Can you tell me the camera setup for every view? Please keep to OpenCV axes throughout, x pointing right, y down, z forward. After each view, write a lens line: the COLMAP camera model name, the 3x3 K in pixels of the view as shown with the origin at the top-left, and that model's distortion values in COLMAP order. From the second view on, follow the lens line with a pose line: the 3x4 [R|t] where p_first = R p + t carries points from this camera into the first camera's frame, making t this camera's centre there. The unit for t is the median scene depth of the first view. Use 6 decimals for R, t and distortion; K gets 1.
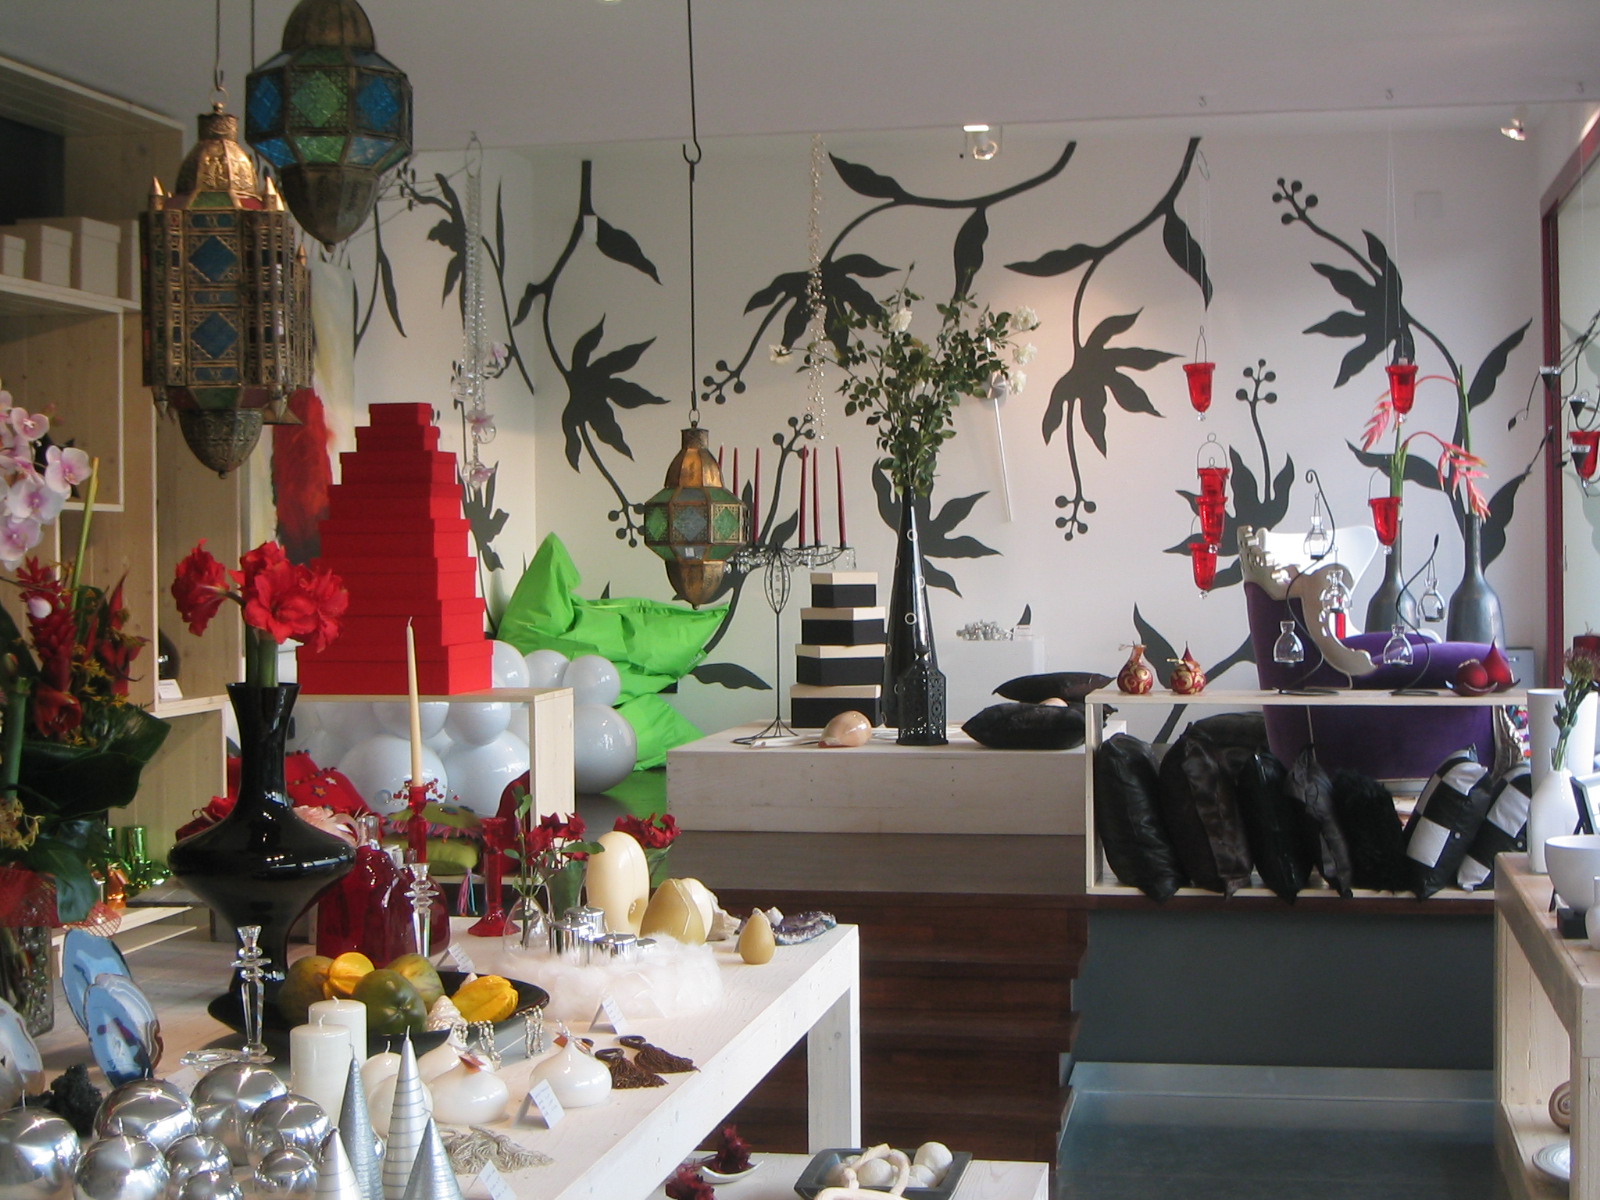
lens RADIAL K [[2409.4, 0, 801.9], [0, 2409.4, 601.1], [0, 0, 1]] dist [-0.042348, 0.000000]
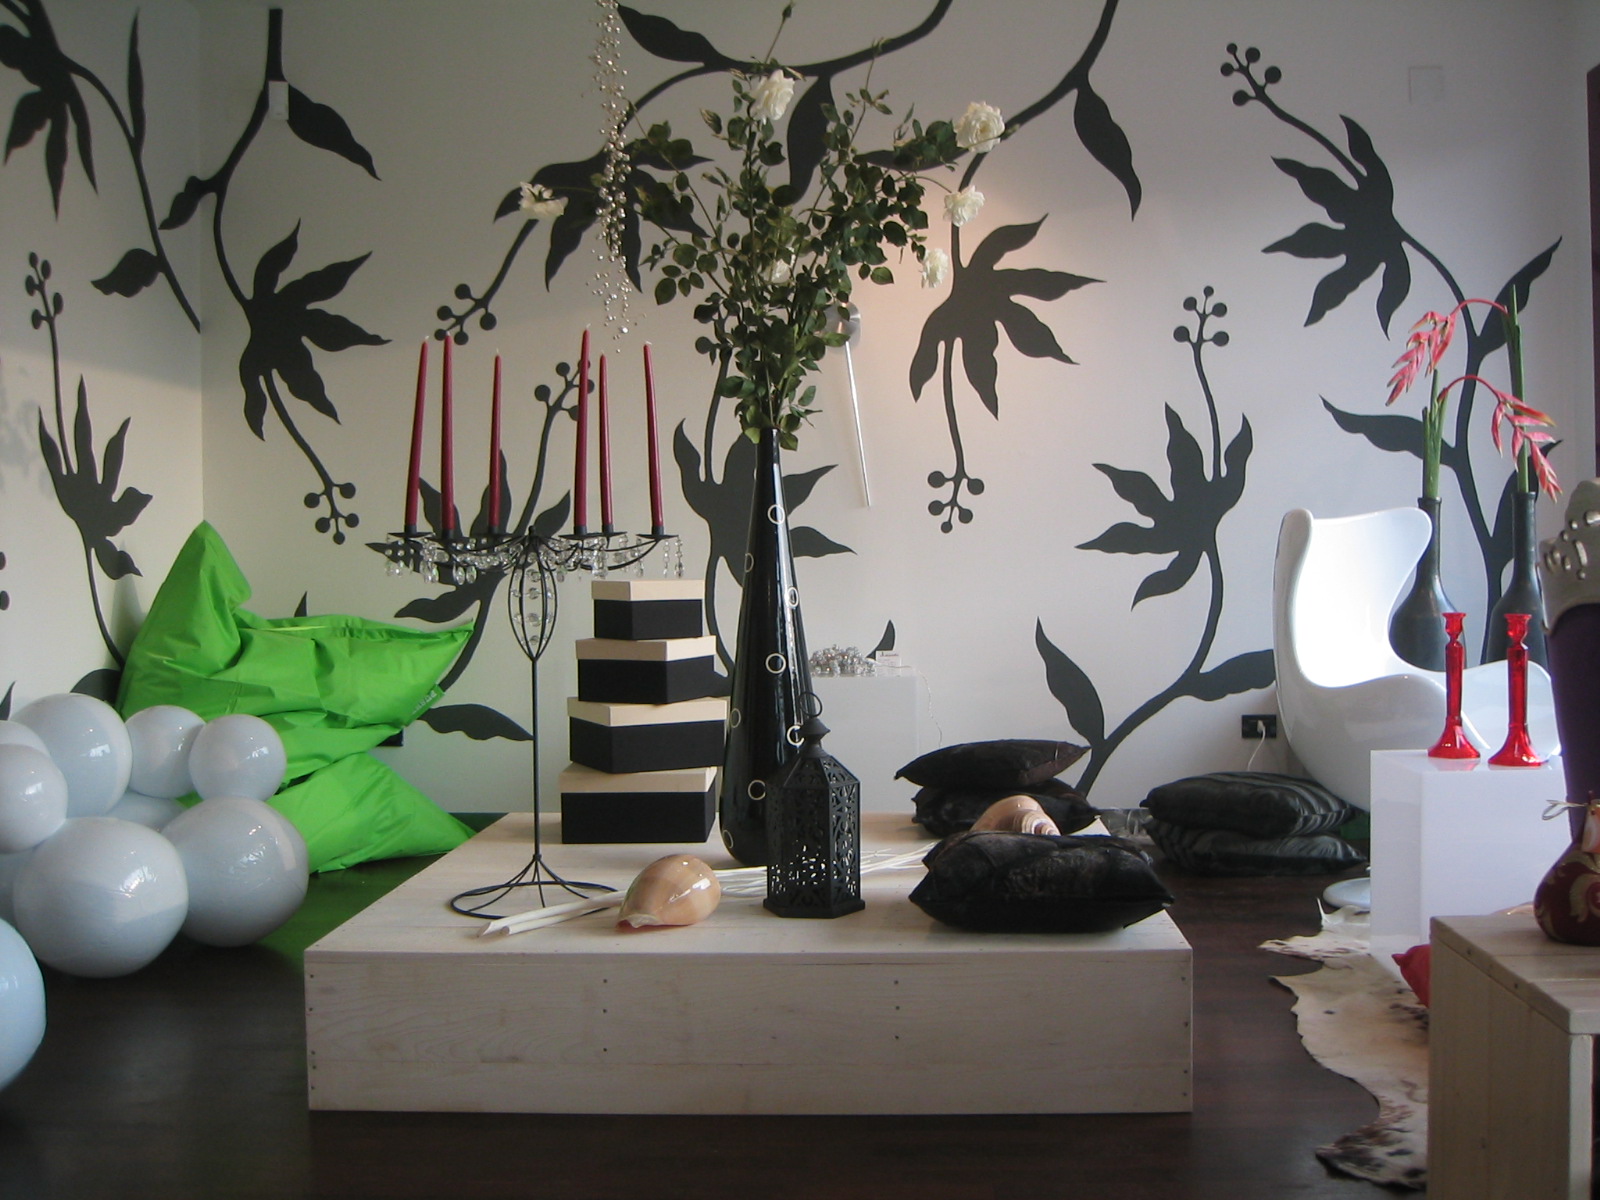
lens RADIAL K [[1658.2, 0, 847.0], [0, 1658.2, 578.0], [0, 0, 1]] dist [-0.096912, 0.000000]
pose [[0.986299, -0.004958, 0.164891, -0.001608], [0.006260, 0.999953, -0.007379, -0.008088], [-0.164847, 0.008310, 0.986284, 0.518561]]
